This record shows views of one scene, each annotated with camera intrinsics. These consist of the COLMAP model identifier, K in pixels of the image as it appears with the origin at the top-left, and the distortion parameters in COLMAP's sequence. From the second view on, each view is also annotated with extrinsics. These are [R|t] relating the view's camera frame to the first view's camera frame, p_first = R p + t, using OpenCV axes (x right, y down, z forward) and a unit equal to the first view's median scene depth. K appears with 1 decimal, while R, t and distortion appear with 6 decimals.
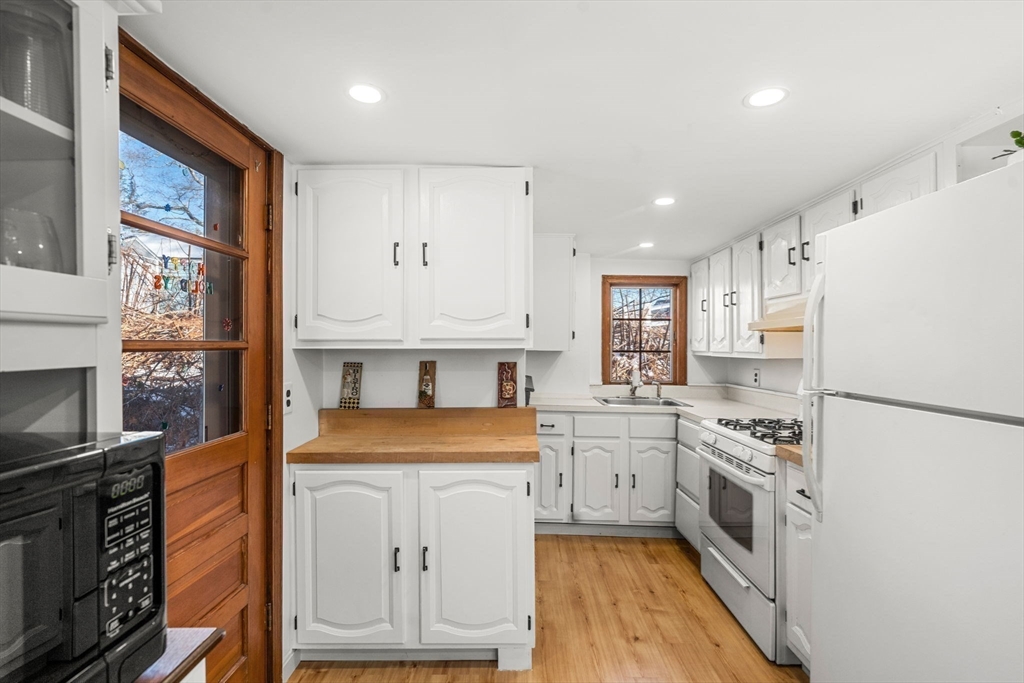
lens RADIAL K [[474.7, 0, 512.2], [0, 474.7, 342.0], [0, 0, 1]] dist [-0.005388, 0.002094]
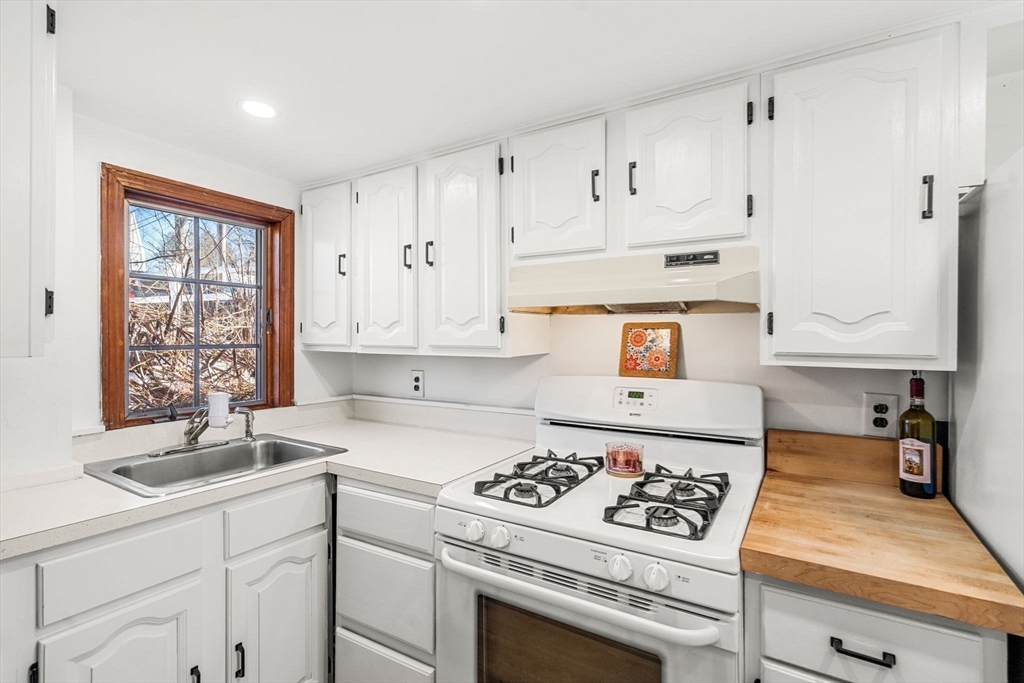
lens RADIAL K [[474.7, 0, 516.8], [0, 474.7, 336.3], [0, 0, 1]] dist [-0.005388, 0.002094]
pose [[0.507070, -0.007905, 0.861869, 0.031800], [-0.006046, 0.999901, 0.012728, 0.001359], [-0.861884, -0.011665, 0.506972, 0.826428]]
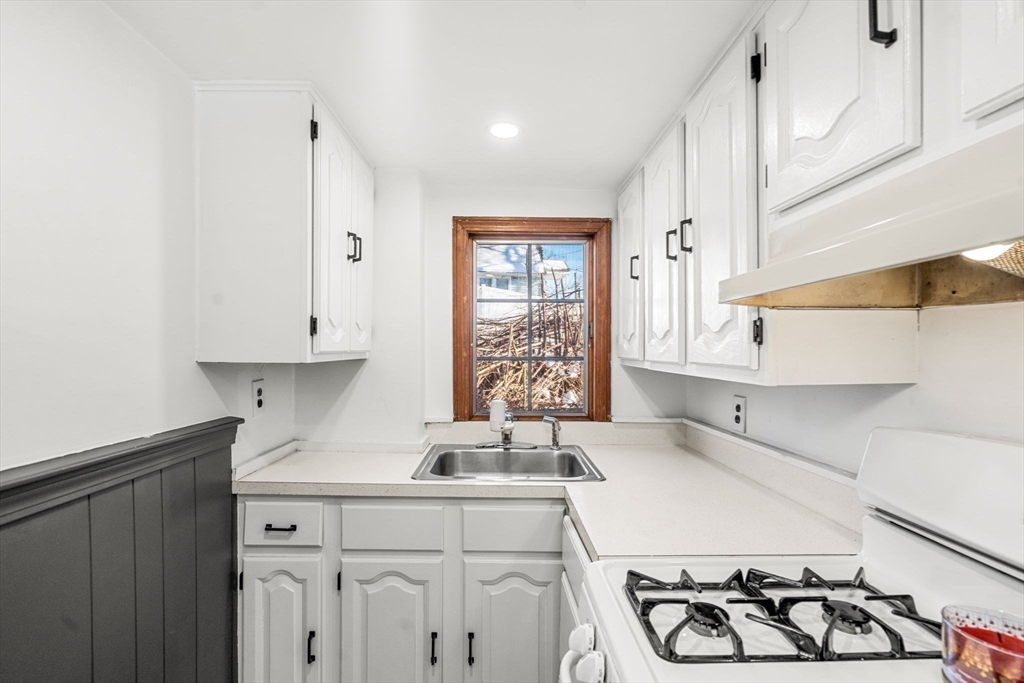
lens RADIAL K [[474.7, 0, 505.7], [0, 474.7, 350.3], [0, 0, 1]] dist [-0.005388, 0.002094]
pose [[0.999636, -0.005106, 0.026502, 0.397055], [0.004688, 0.999864, 0.015813, 0.002504], [-0.026579, -0.015683, 0.999524, 0.785231]]
